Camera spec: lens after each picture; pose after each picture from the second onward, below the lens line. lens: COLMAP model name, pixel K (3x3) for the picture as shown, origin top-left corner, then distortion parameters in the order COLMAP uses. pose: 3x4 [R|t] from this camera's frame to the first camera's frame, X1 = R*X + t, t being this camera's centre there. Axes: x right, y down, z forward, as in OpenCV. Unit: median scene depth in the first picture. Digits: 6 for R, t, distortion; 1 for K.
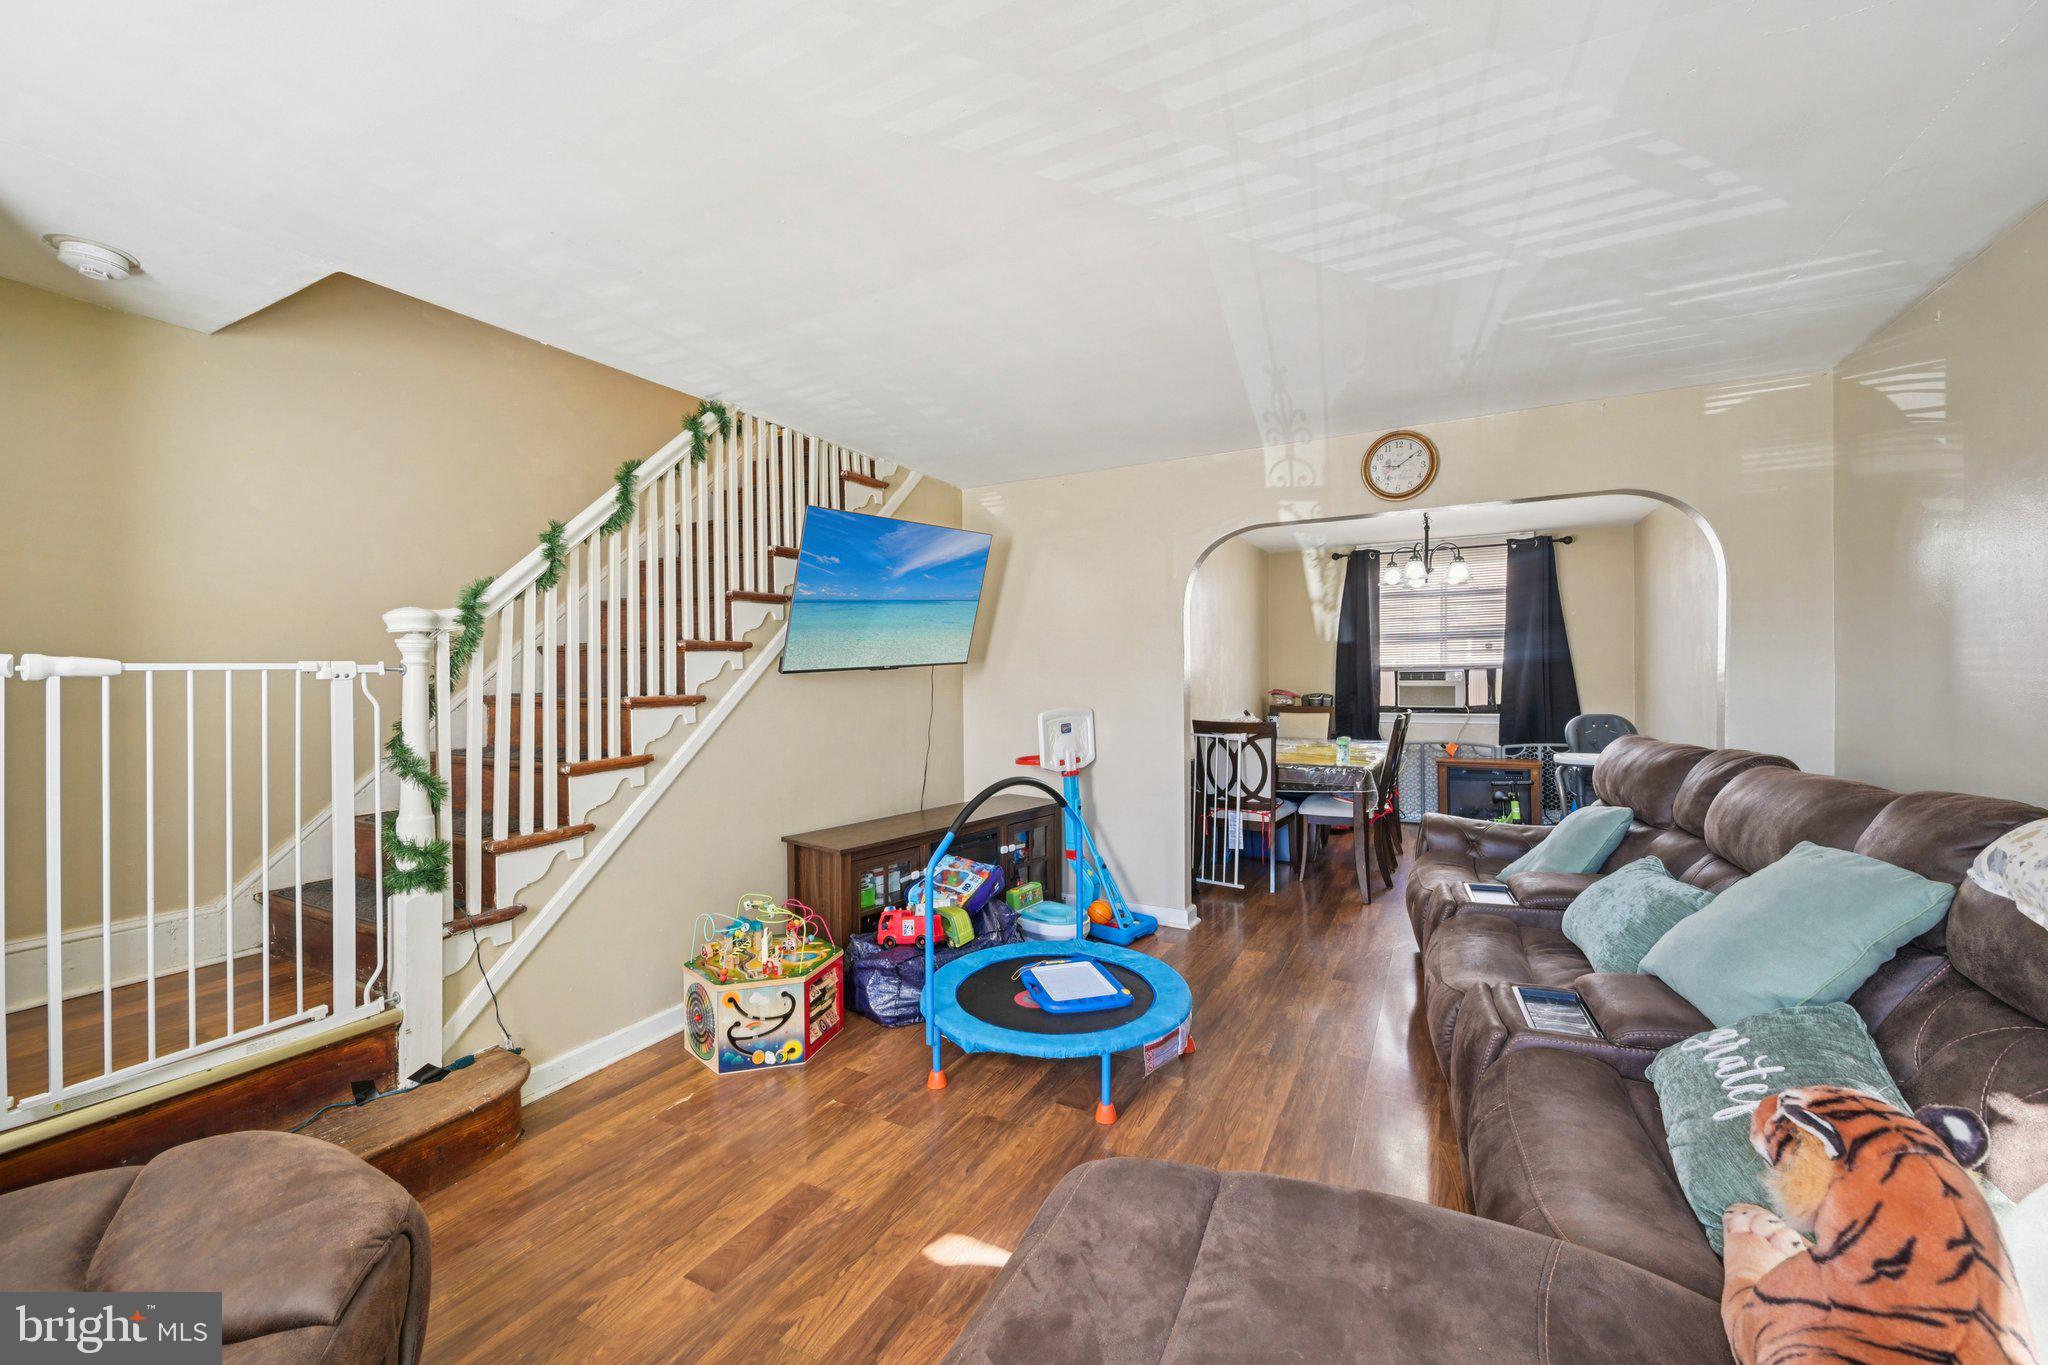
lens RADIAL K [[824.6, 0, 1024.0], [0, 824.6, 682.5], [0, 0, 1]] dist [0.000271, 0.000050]
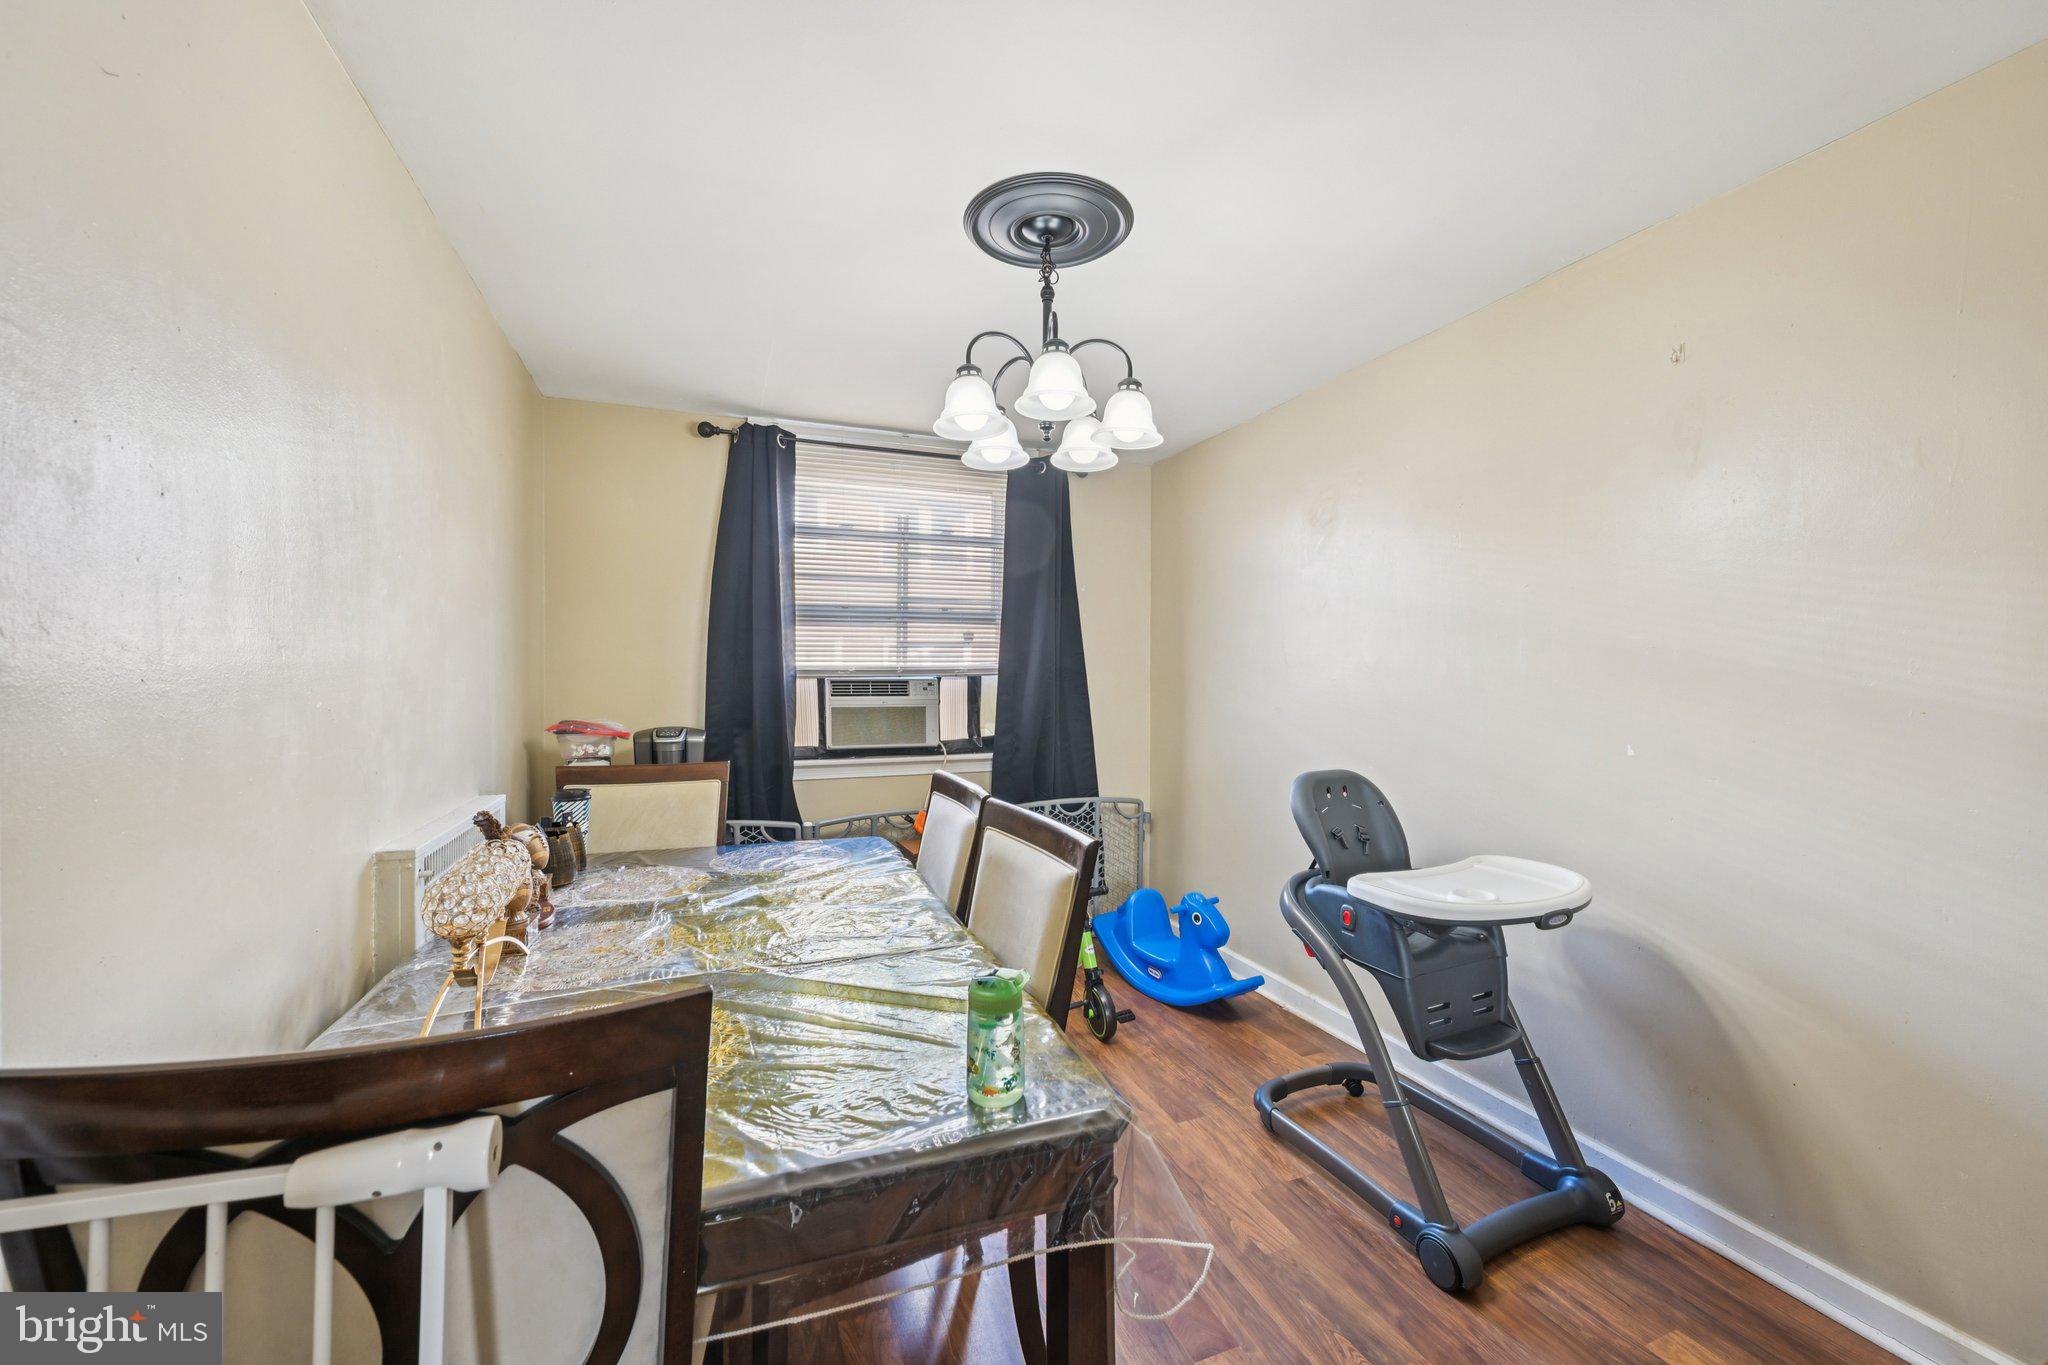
lens RADIAL K [[824.6, 0, 1024.0], [0, 824.6, 682.5], [0, 0, 1]] dist [0.000271, 0.000050]
pose [[0.659975, 0.009978, 0.751221, 0.156014], [-0.004072, 0.999945, -0.009704, -0.006951], [-0.751277, 0.003346, 0.659979, 0.586148]]
